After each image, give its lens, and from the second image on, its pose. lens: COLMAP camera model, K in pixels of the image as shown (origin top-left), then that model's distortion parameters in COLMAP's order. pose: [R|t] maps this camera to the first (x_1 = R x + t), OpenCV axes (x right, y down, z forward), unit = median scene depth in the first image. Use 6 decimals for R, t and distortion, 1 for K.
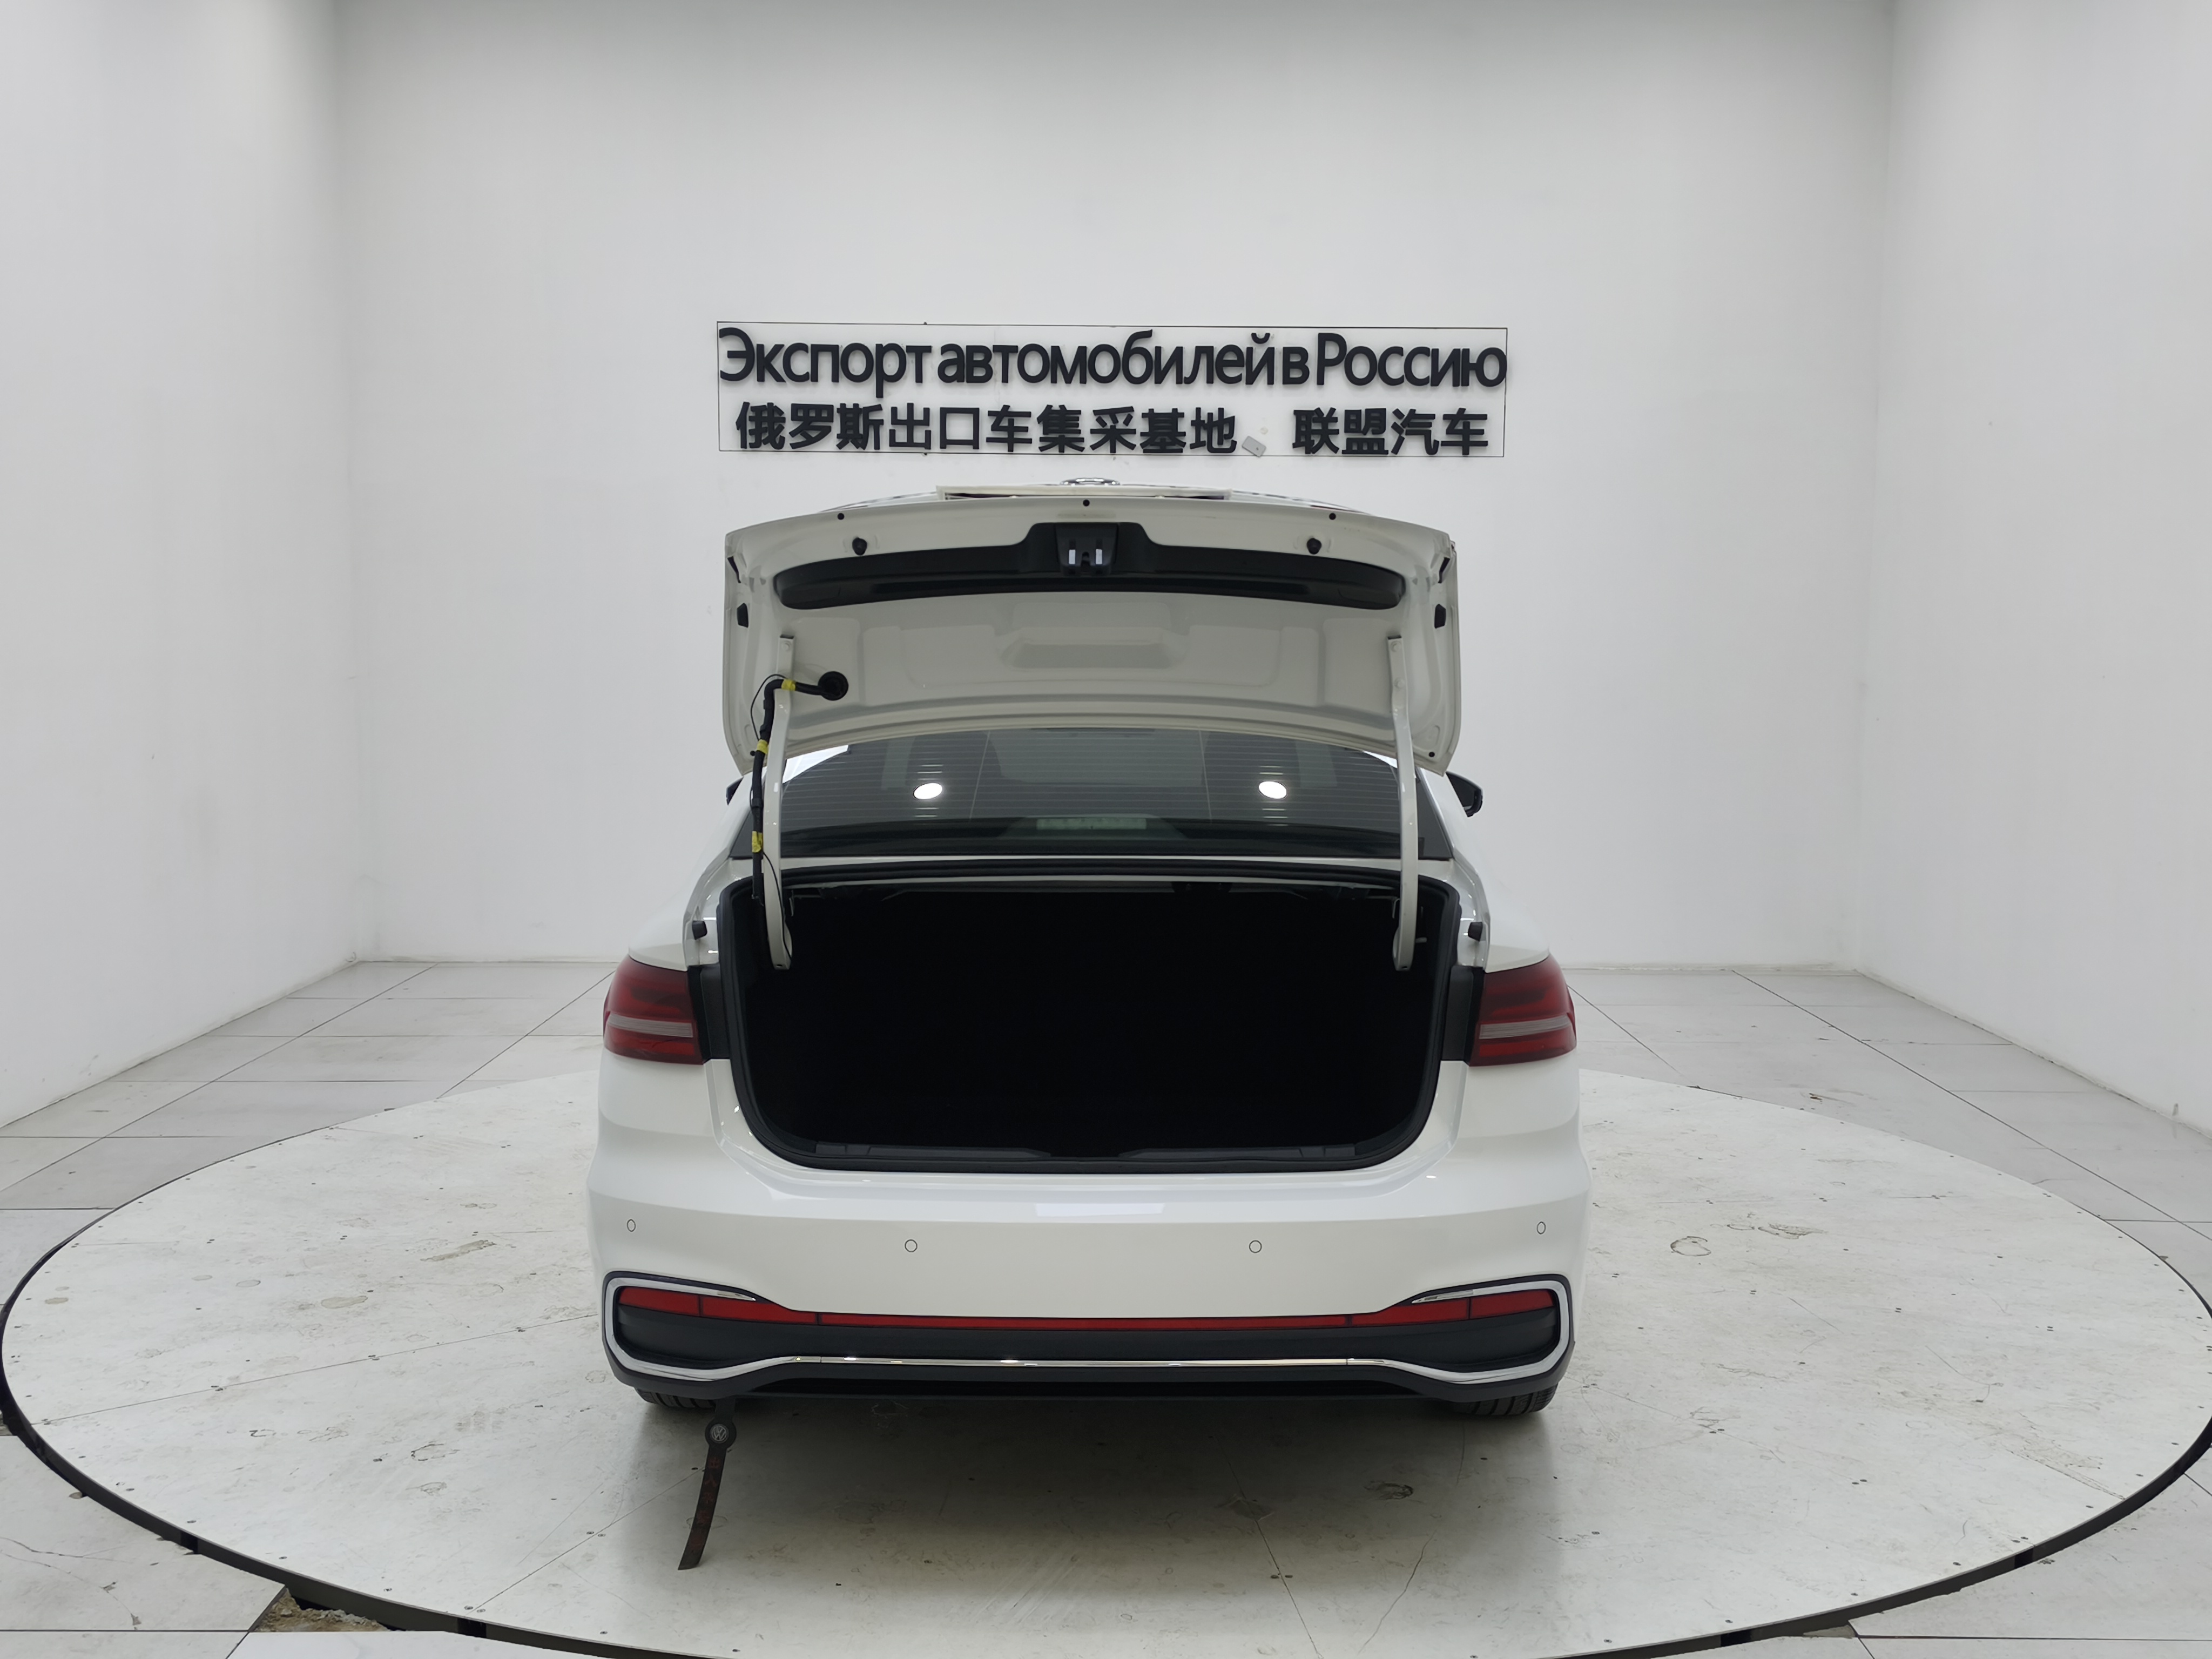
lens RADIAL K [[2258.5, 0, 1112.3], [0, 2258.5, 814.6], [0, 0, 1]] dist [0.025739, 0.000000]
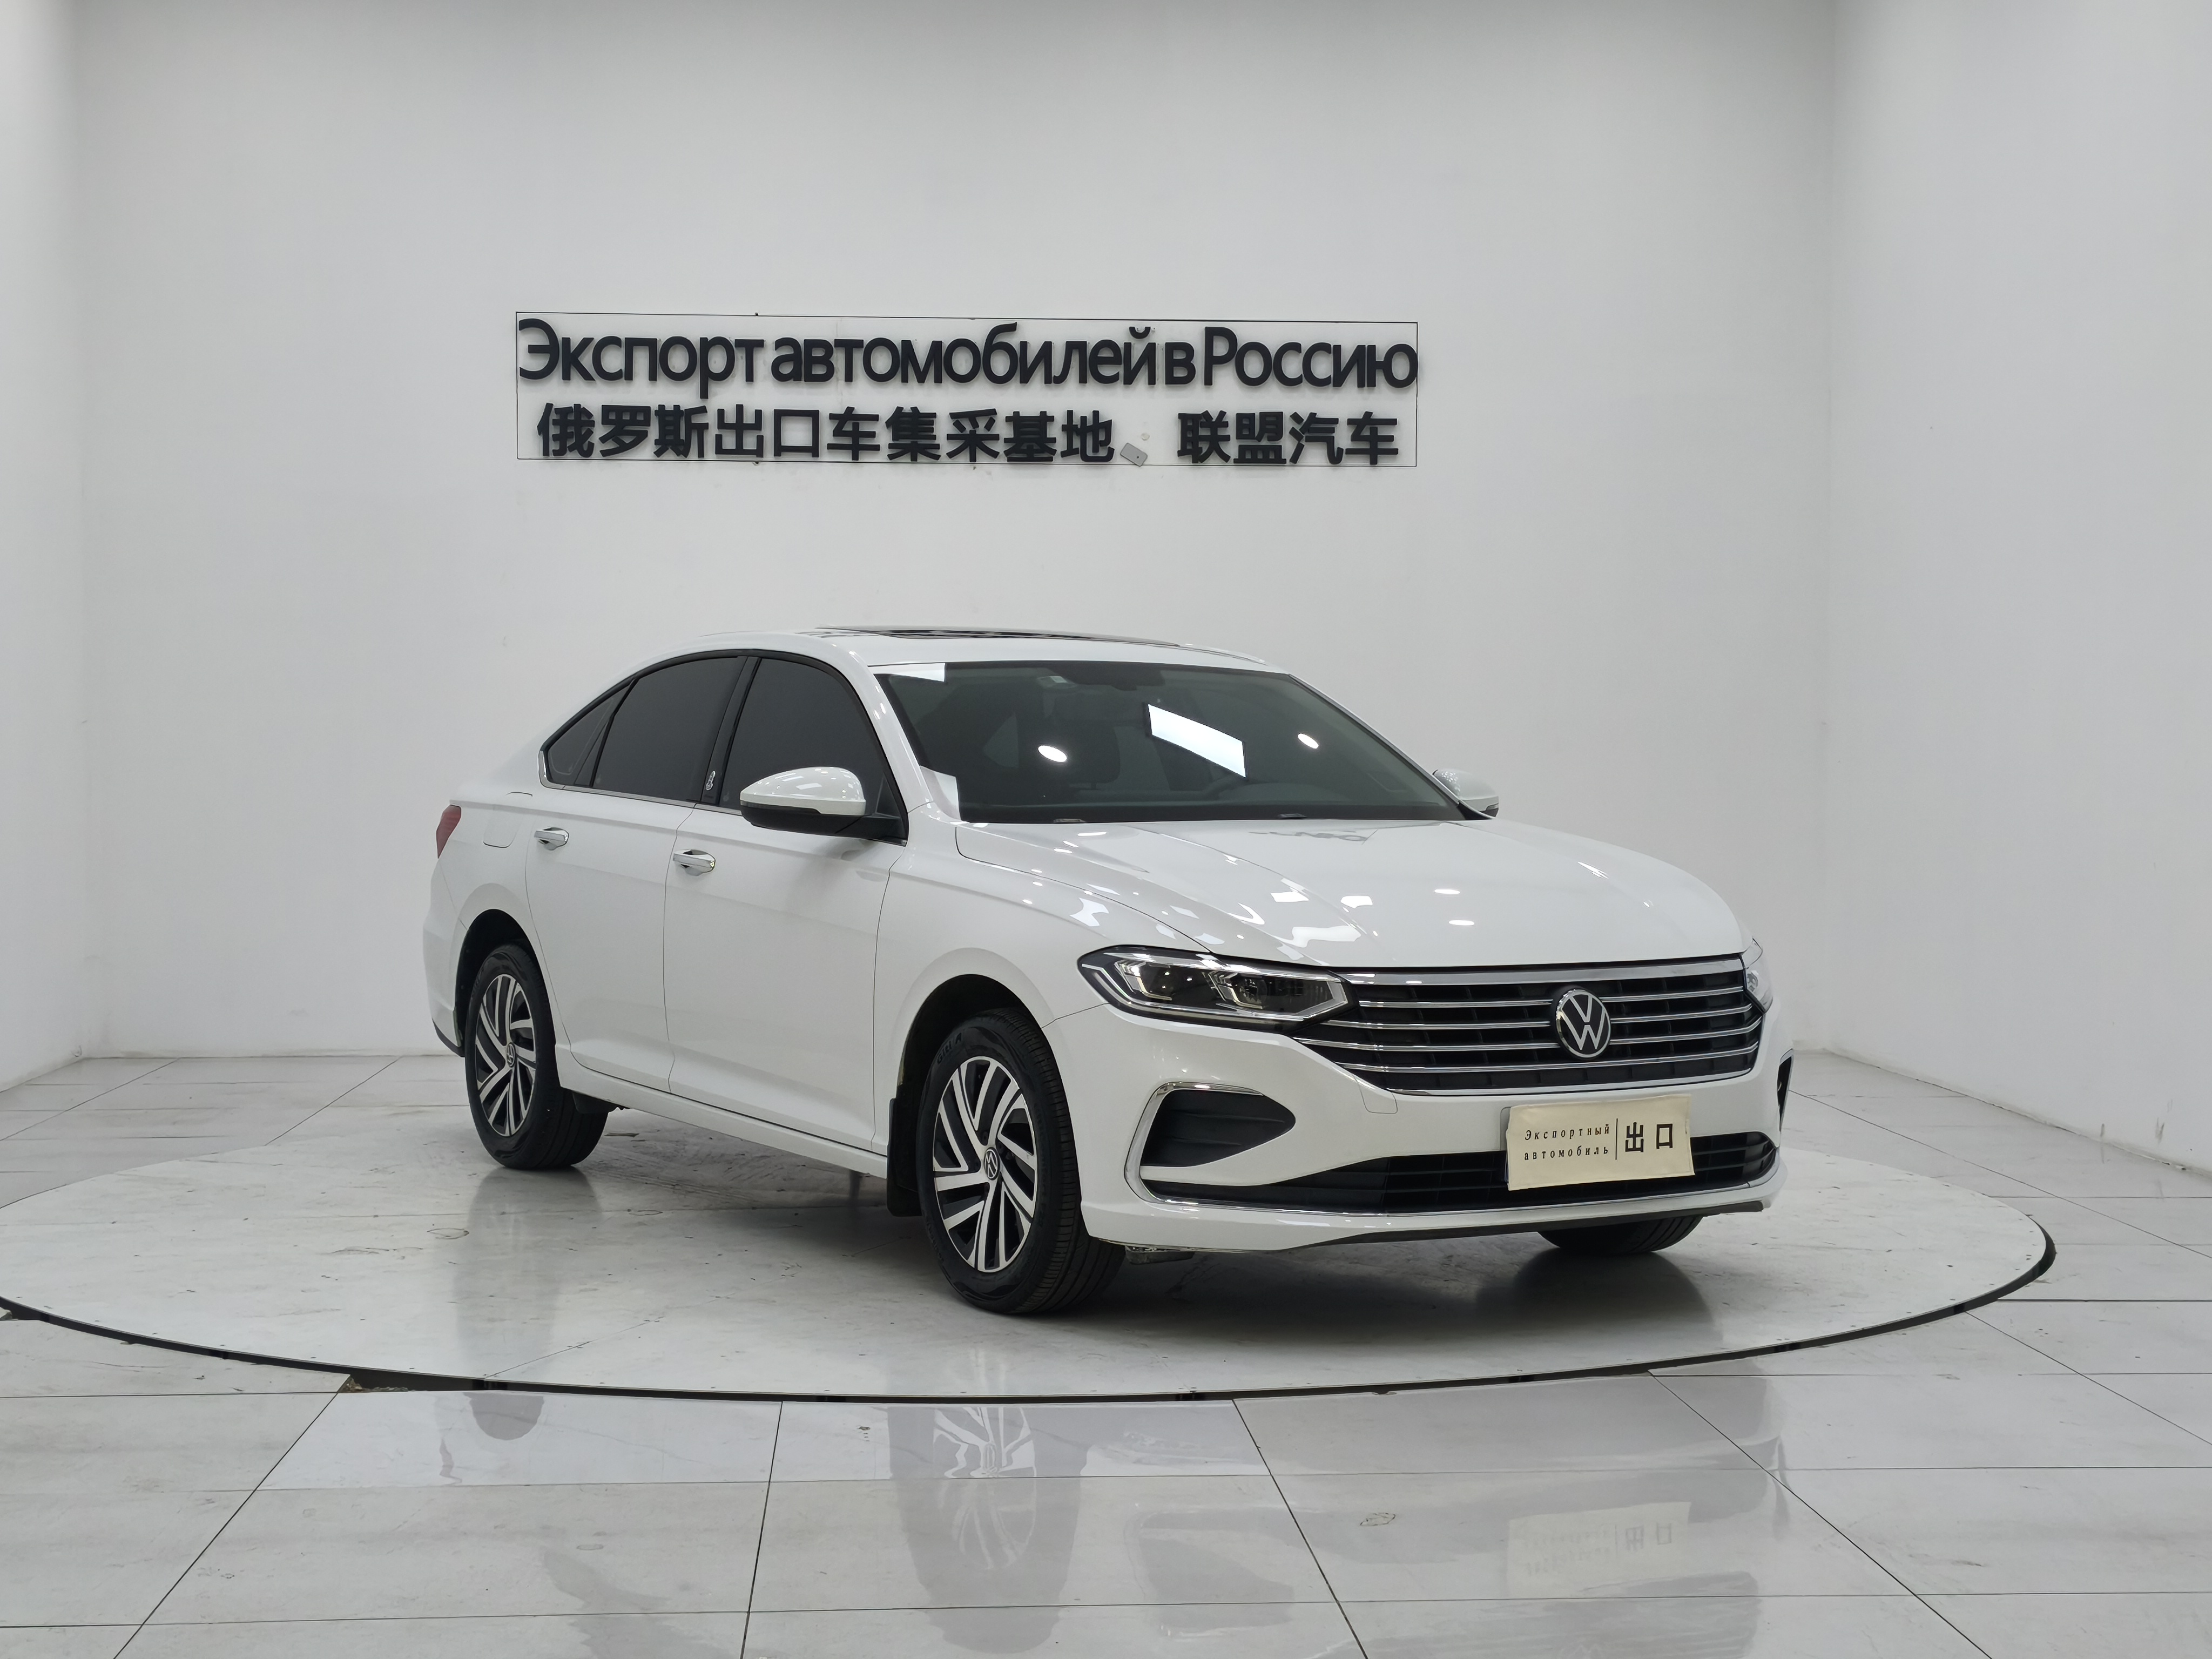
lens RADIAL K [[3370.3, 0, 1098.6], [0, 3370.3, 821.0], [0, 0, 1]] dist [0.024085, 0.000000]
pose [[0.998061, -0.005752, 0.061975, -0.032771], [0.009525, 0.998108, -0.060749, 0.058350], [-0.061509, 0.061221, 0.996227, -0.293191]]
